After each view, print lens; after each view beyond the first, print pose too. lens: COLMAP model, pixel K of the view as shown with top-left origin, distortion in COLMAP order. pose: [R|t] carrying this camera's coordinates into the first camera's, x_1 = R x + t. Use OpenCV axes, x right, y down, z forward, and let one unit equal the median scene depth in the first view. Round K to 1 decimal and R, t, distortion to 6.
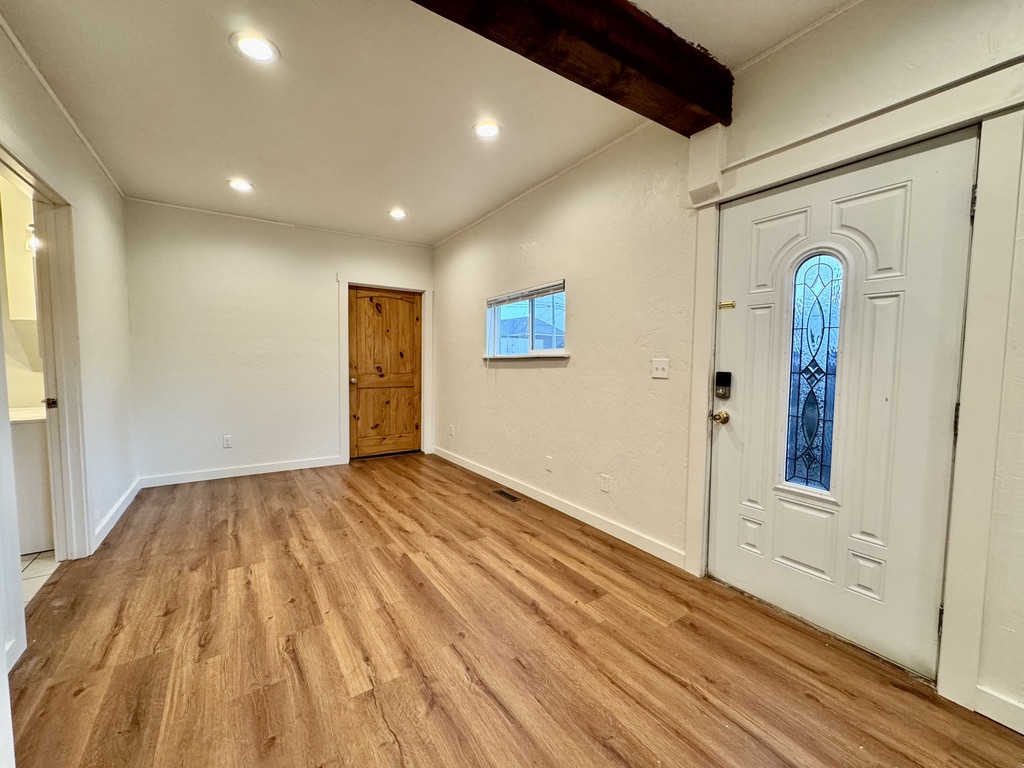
lens RADIAL K [[407.3, 0, 512.5], [0, 407.3, 386.6], [0, 0, 1]] dist [-0.003316, 0.001087]
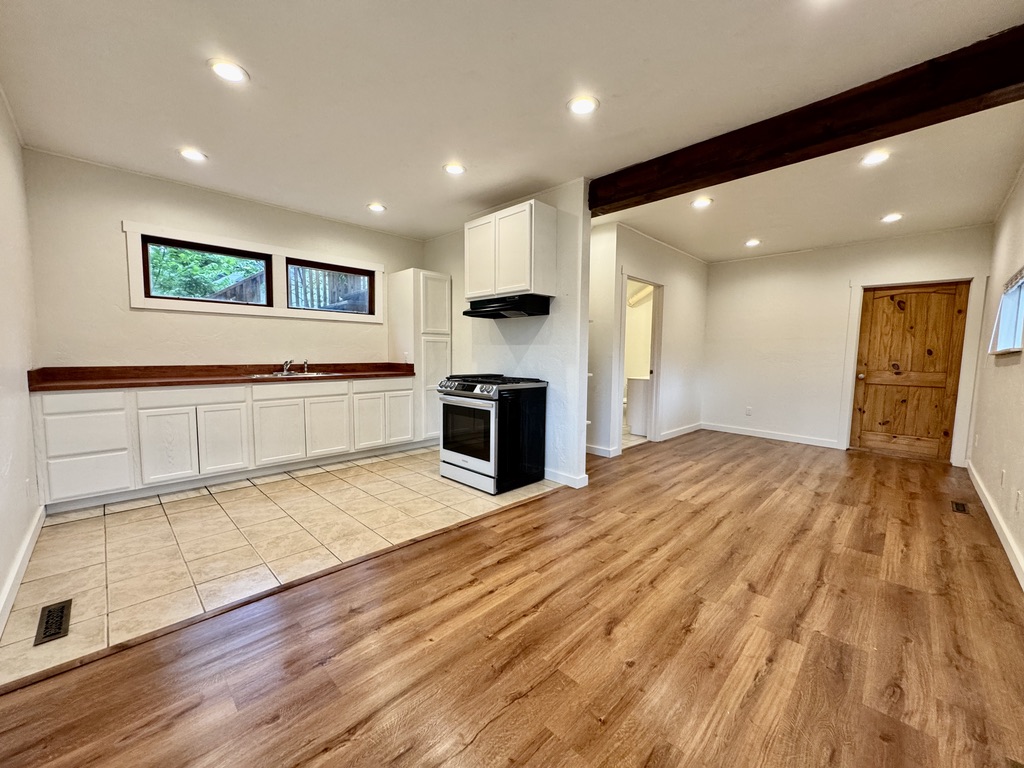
lens RADIAL K [[407.3, 0, 511.9], [0, 407.3, 381.0], [0, 0, 1]] dist [-0.003316, 0.001087]
pose [[0.187080, 0.062923, -0.980327, 0.978146], [-0.081563, 0.995496, 0.048332, 0.042590], [0.978953, 0.070916, 0.191370, -0.225758]]
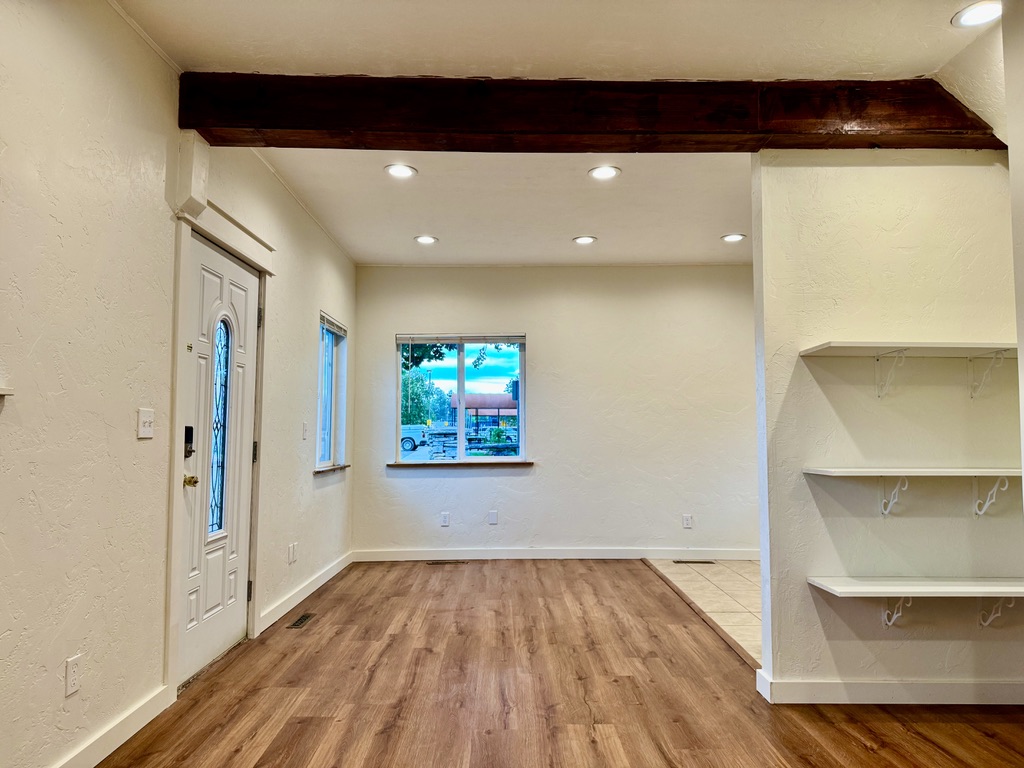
lens RADIAL K [[723.7, 0, 507.1], [0, 723.7, 382.9], [0, 0, 1]] dist [0.012449, -0.013151]
pose [[-0.826542, 0.026938, 0.562231, -0.761196], [0.031961, 0.999489, -0.000903, -0.089791], [-0.561967, 0.017223, -0.826980, 1.638991]]
